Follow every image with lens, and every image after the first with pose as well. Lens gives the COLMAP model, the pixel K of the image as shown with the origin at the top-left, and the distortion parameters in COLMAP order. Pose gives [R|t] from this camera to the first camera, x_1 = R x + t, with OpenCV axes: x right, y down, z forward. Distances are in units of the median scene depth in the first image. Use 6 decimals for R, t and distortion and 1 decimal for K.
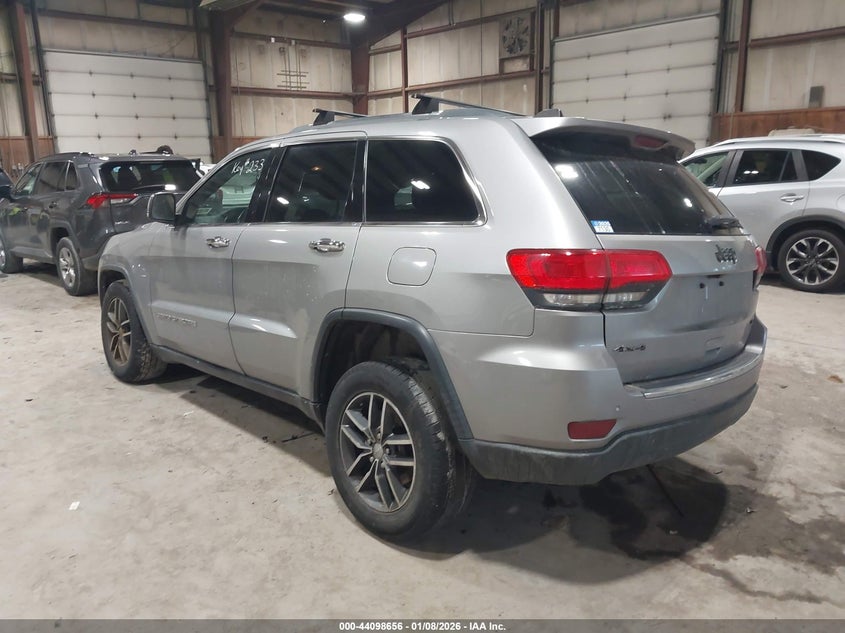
lens RADIAL K [[679.1, 0, 422.5], [0, 679.1, 316.5], [0, 0, 1]] dist [-0.003467, -0.002852]
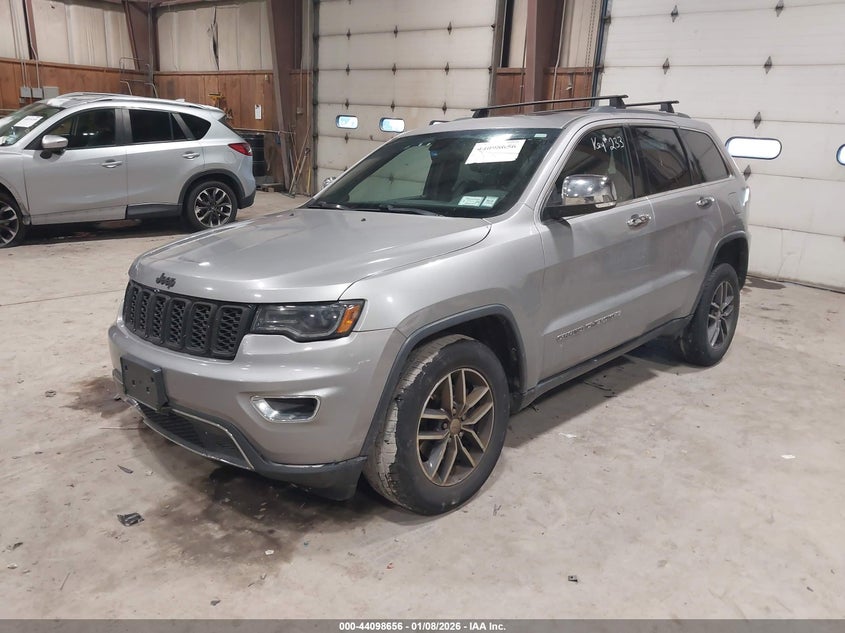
lens RADIAL K [[654.2, 0, 422.5], [0, 654.2, 316.5], [0, 0, 1]] dist [0.004600, -0.000359]
pose [[-0.045098, -0.266523, 0.962773, -1.155618], [0.175556, 0.946641, 0.270280, -0.272207], [-0.983436, 0.181209, 0.004098, 1.213711]]
